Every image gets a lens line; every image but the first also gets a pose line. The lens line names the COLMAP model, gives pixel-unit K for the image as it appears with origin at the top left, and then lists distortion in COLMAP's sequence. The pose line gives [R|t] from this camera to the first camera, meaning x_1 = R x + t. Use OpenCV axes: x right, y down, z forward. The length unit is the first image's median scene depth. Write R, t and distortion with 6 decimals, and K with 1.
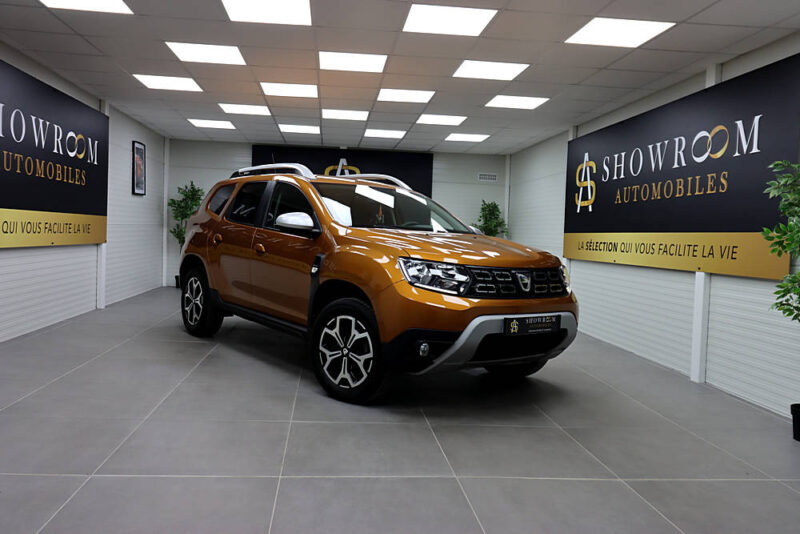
lens RADIAL K [[642.0, 0, 396.6], [0, 642.0, 267.6], [0, 0, 1]] dist [0.003109, 0.005217]
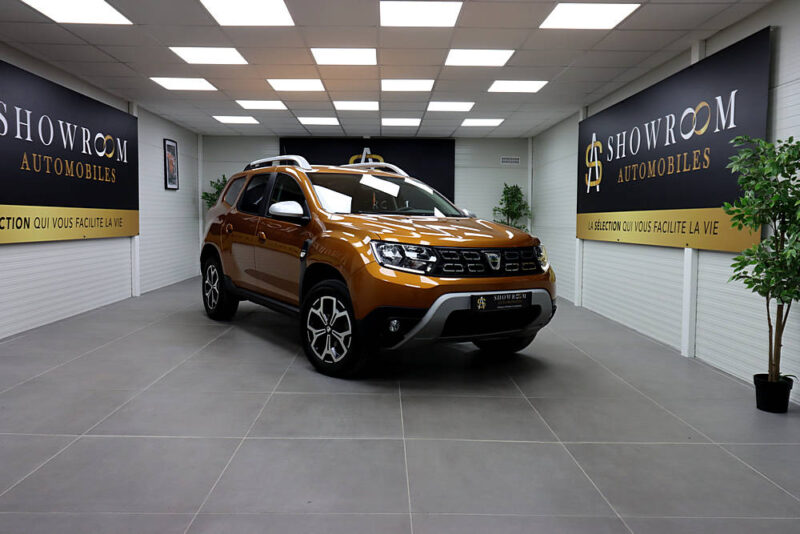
lens RADIAL K [[642.0, 0, 396.6], [0, 642.0, 267.6], [0, 0, 1]] dist [0.003109, 0.005217]
pose [[0.995798, -0.021732, -0.088958, 0.092099], [0.023540, 0.999536, 0.019329, 0.006352], [0.088497, -0.021342, 0.995848, -0.042492]]
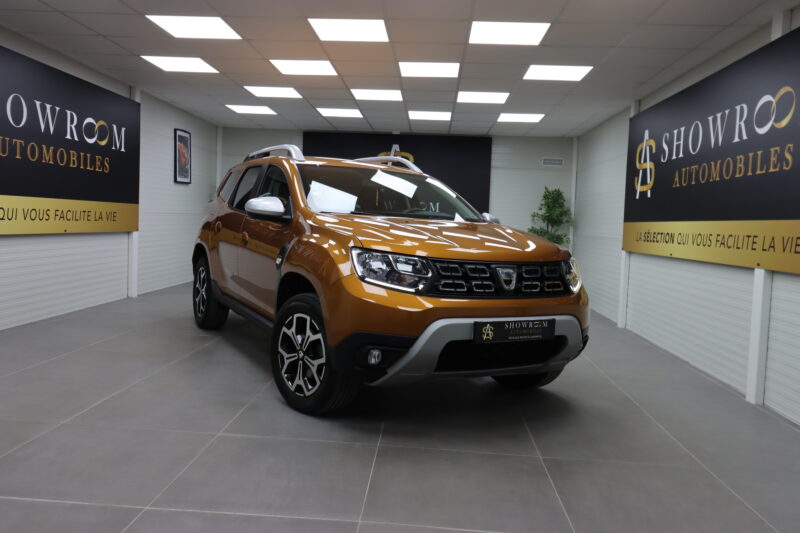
lens RADIAL K [[640.6, 0, 400.0], [0, 640.6, 266.5], [0, 0, 1]] dist [0.005108, 0.000982]
pose [[0.987566, 0.012959, -0.156671, 0.131927], [-0.011110, 0.999858, 0.012674, -0.001323], [0.156813, -0.010776, 0.987569, 0.111397]]
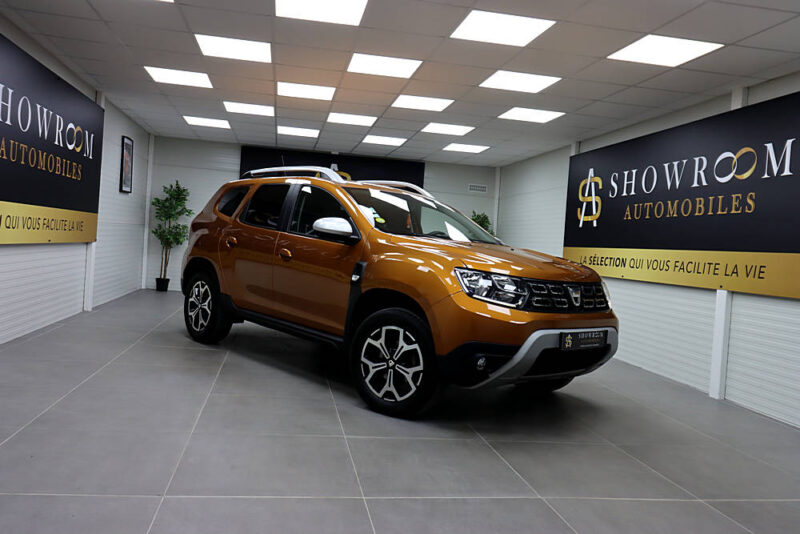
lens RADIAL K [[640.6, 0, 400.0], [0, 640.6, 267.0], [0, 0, 1]] dist [0.005108, 0.000982]
pose [[0.996251, 0.029587, 0.081290, -0.104373], [-0.028498, 0.999488, -0.014531, -0.000343], [-0.081678, 0.012160, 0.996585, 0.026166]]
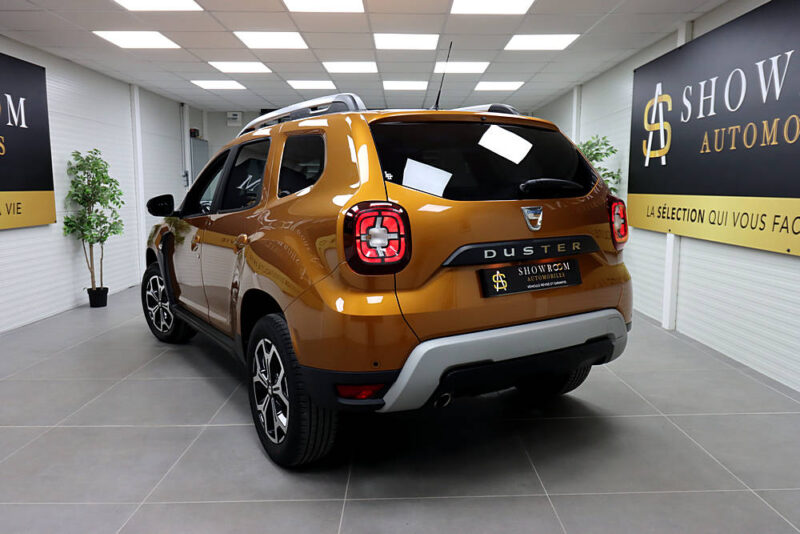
lens RADIAL K [[616.1, 0, 399.4], [0, 616.1, 260.1], [0, 0, 1]] dist [-0.000571, 0.001257]
pose [[0.993353, -0.017366, -0.113787, 0.102297], [0.025002, 0.997504, 0.066034, -0.041591], [0.112357, -0.068440, 0.991308, 0.334891]]
